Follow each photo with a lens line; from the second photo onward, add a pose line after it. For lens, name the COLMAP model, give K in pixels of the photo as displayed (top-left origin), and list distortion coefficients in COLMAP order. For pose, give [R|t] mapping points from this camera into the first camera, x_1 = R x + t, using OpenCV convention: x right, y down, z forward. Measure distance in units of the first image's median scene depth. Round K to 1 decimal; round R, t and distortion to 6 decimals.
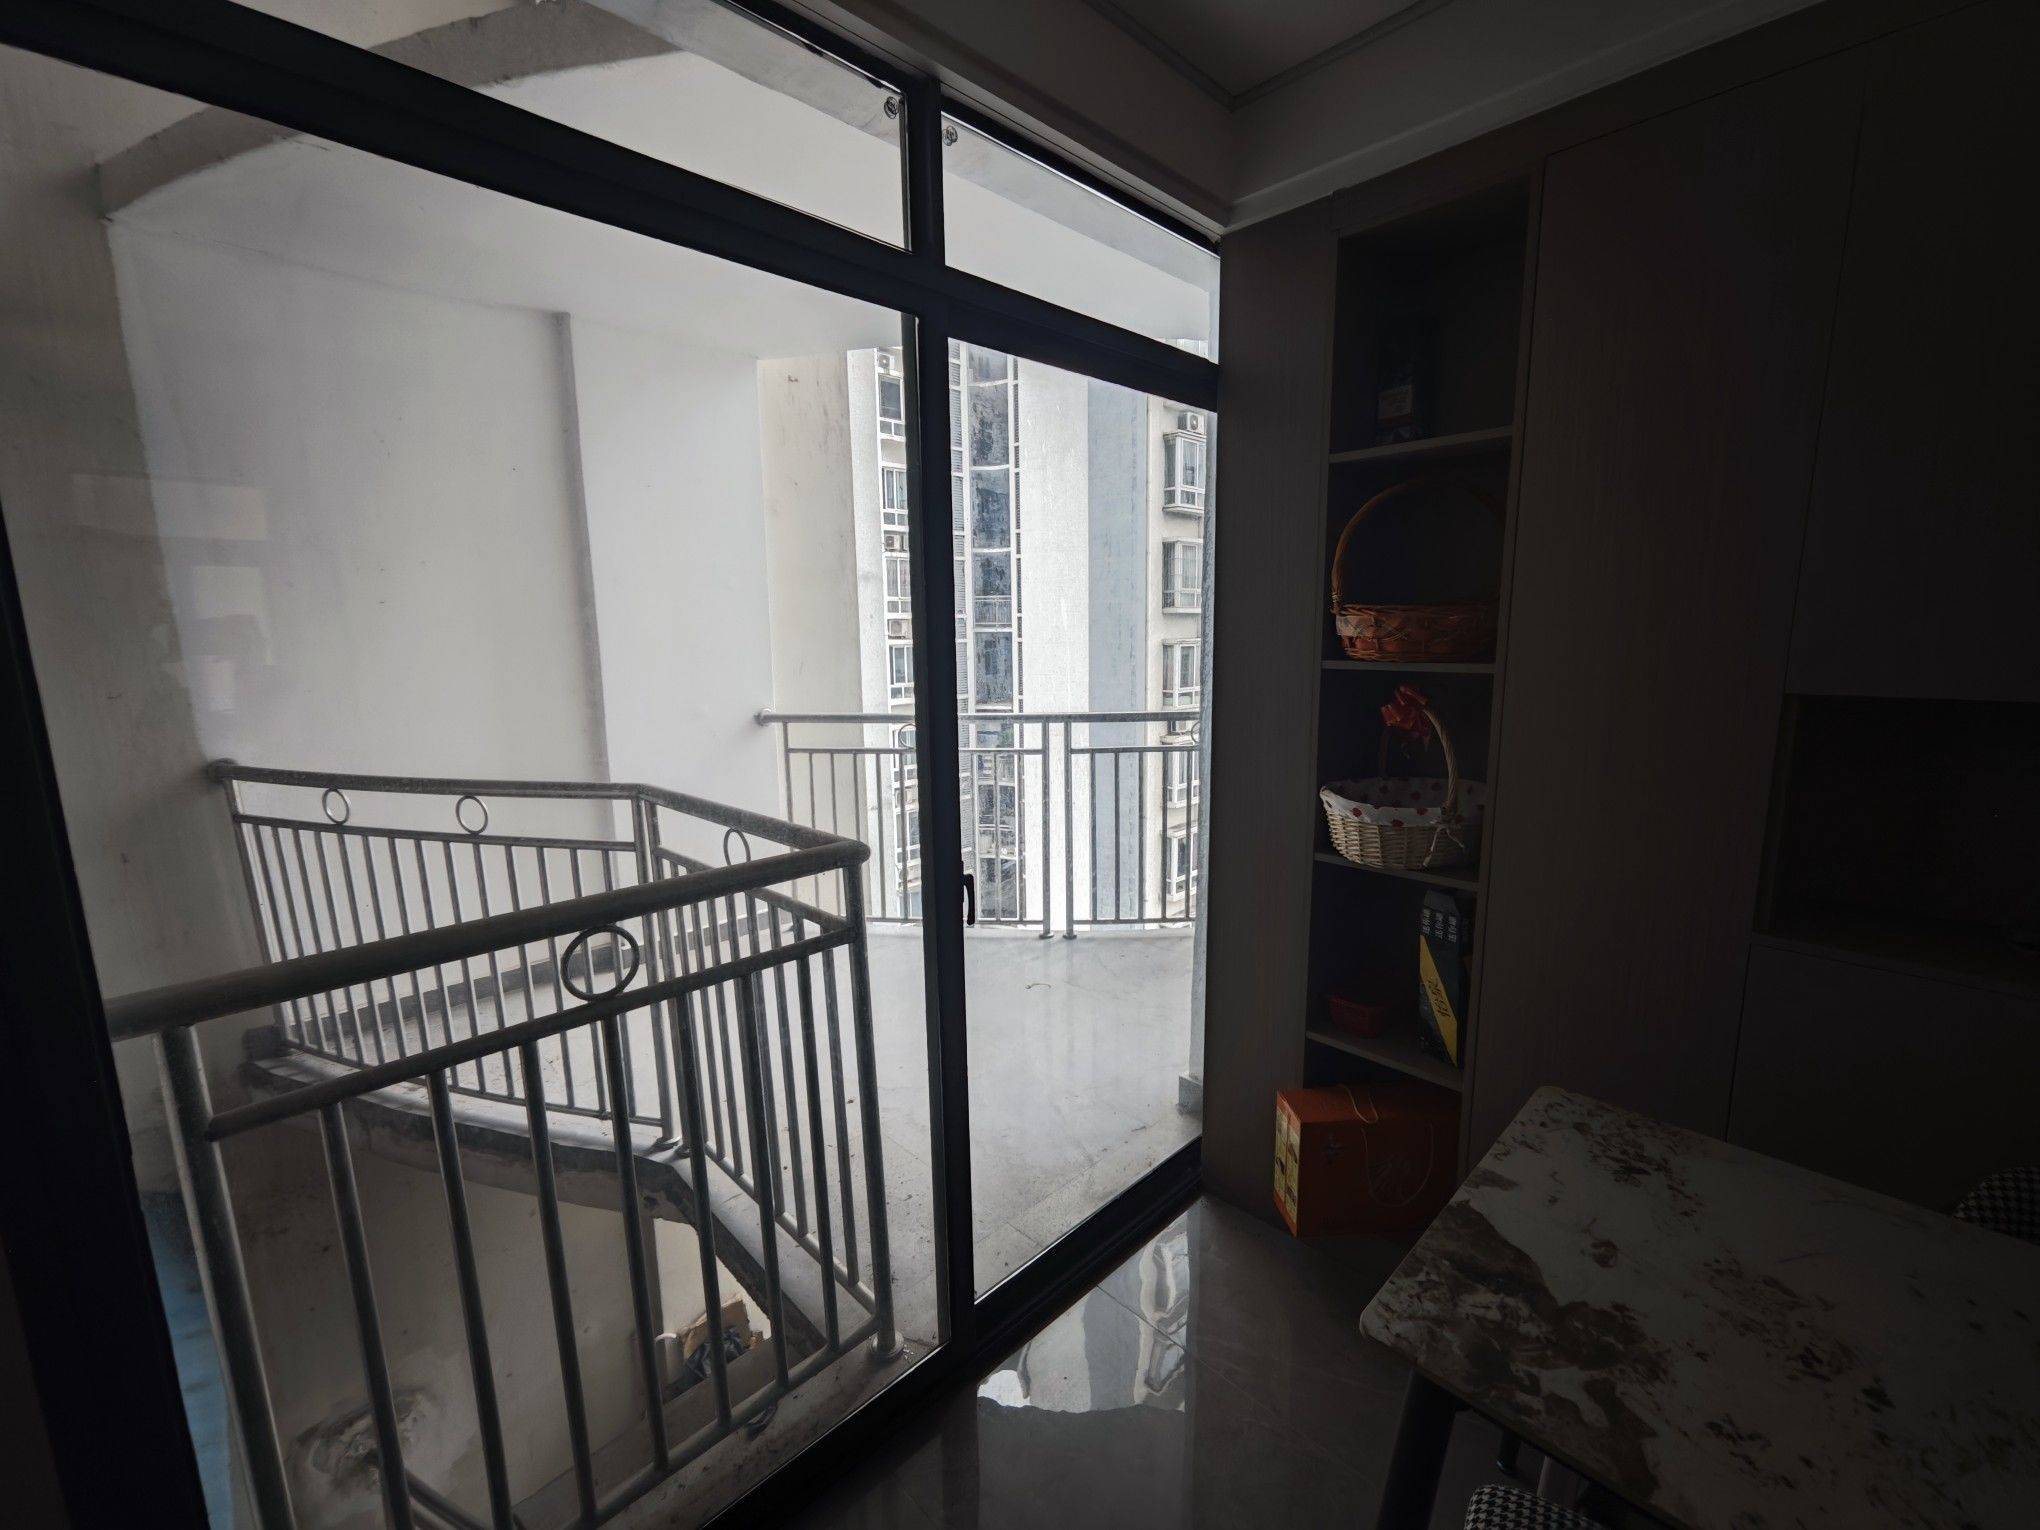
lens RADIAL K [[841.2, 0, 1018.7], [0, 841.2, 775.6], [0, 0, 1]] dist [0.002388, 0.000335]
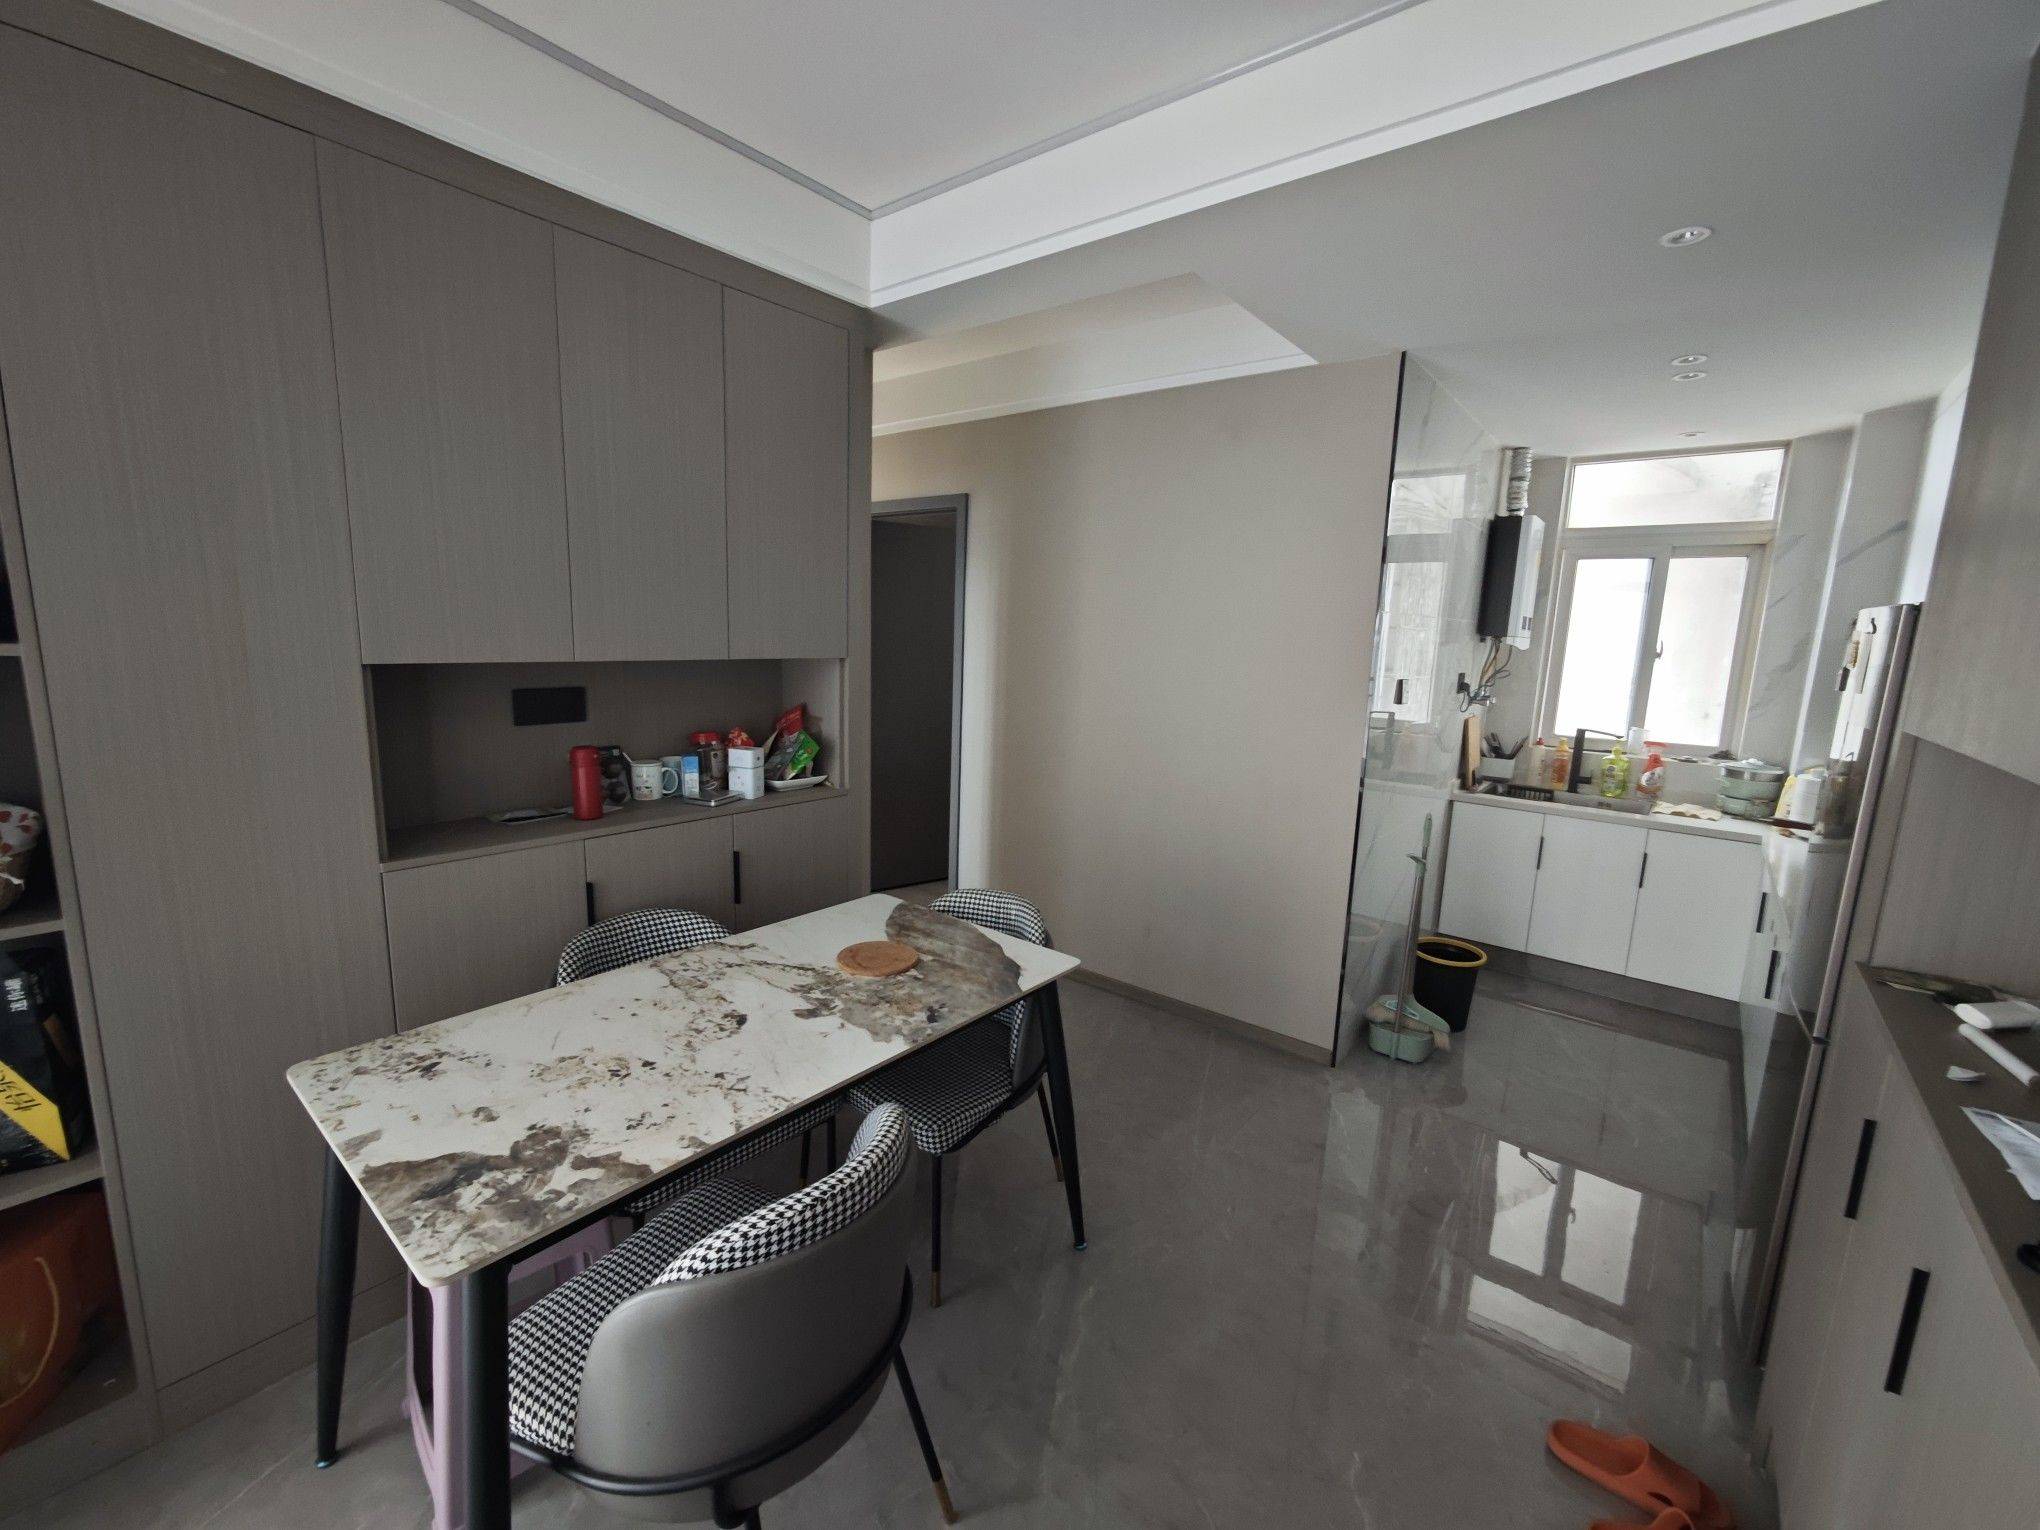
lens RADIAL K [[841.2, 0, 1017.7], [0, 841.2, 762.6], [0, 0, 1]] dist [0.002388, 0.000335]
pose [[-0.116721, -0.151031, 0.981614, -0.593916], [0.139637, 0.976056, 0.166780, -0.044466], [-0.983300, 0.156536, -0.092837, 0.281816]]
